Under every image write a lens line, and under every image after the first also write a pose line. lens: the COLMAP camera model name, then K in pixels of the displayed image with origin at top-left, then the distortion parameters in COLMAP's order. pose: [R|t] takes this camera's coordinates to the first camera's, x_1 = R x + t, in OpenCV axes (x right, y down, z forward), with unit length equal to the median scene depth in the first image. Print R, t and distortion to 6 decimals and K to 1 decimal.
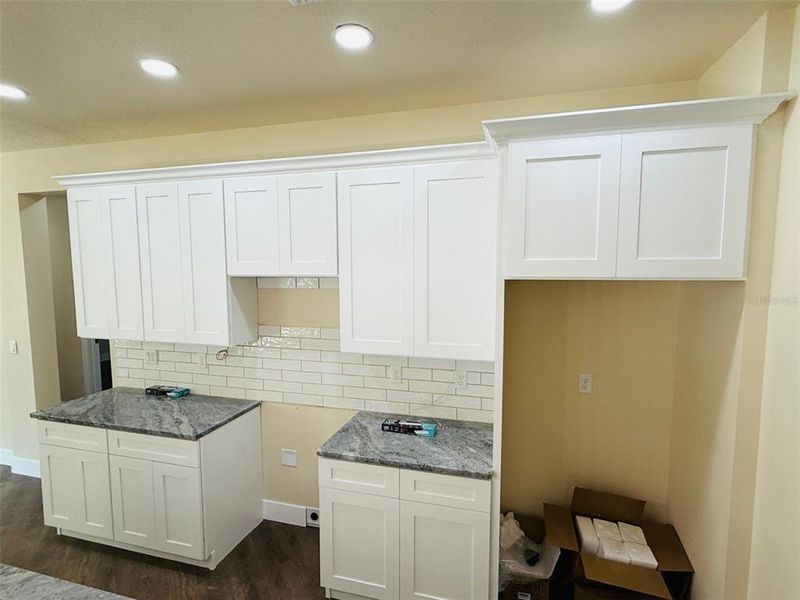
lens RADIAL K [[416.8, 0, 397.0], [0, 416.8, 302.9], [0, 0, 1]] dist [0.001624, -0.000159]
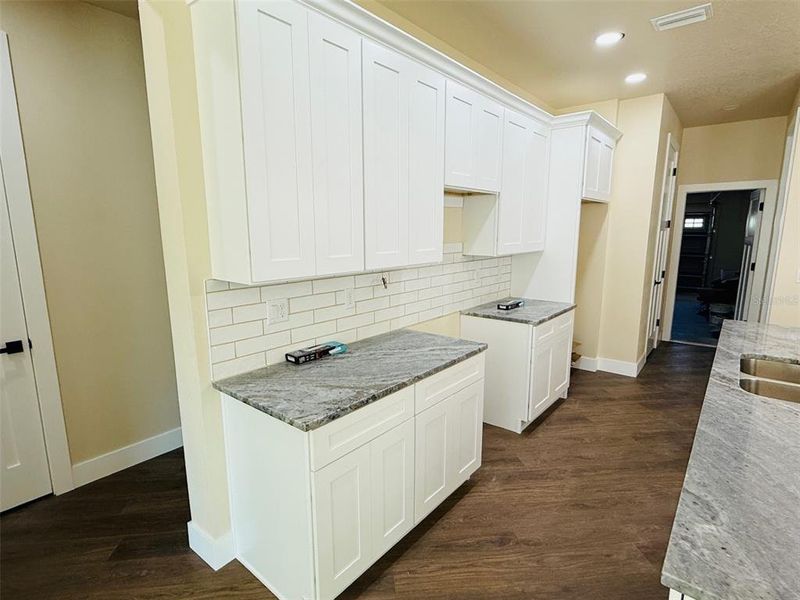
lens RADIAL K [[416.8, 0, 397.0], [0, 416.8, 302.9], [0, 0, 1]] dist [0.001624, -0.000159]
pose [[0.406774, -0.159668, 0.899467, -1.347151], [0.085613, 0.986937, 0.136477, 0.057851], [-0.909508, 0.021491, 0.415130, 0.715854]]
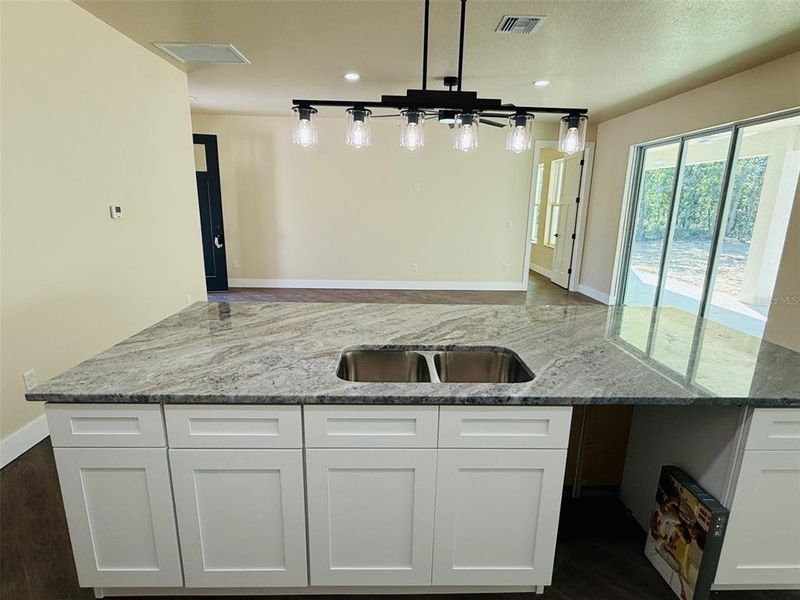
lens RADIAL K [[416.8, 0, 397.0], [0, 416.8, 302.9], [0, 0, 1]] dist [0.001624, -0.000159]
pose [[-0.956143, 0.053273, -0.288014, -0.221090], [-0.043685, 0.946384, 0.320076, 0.055626], [0.289623, 0.318621, -0.902551, 0.920549]]
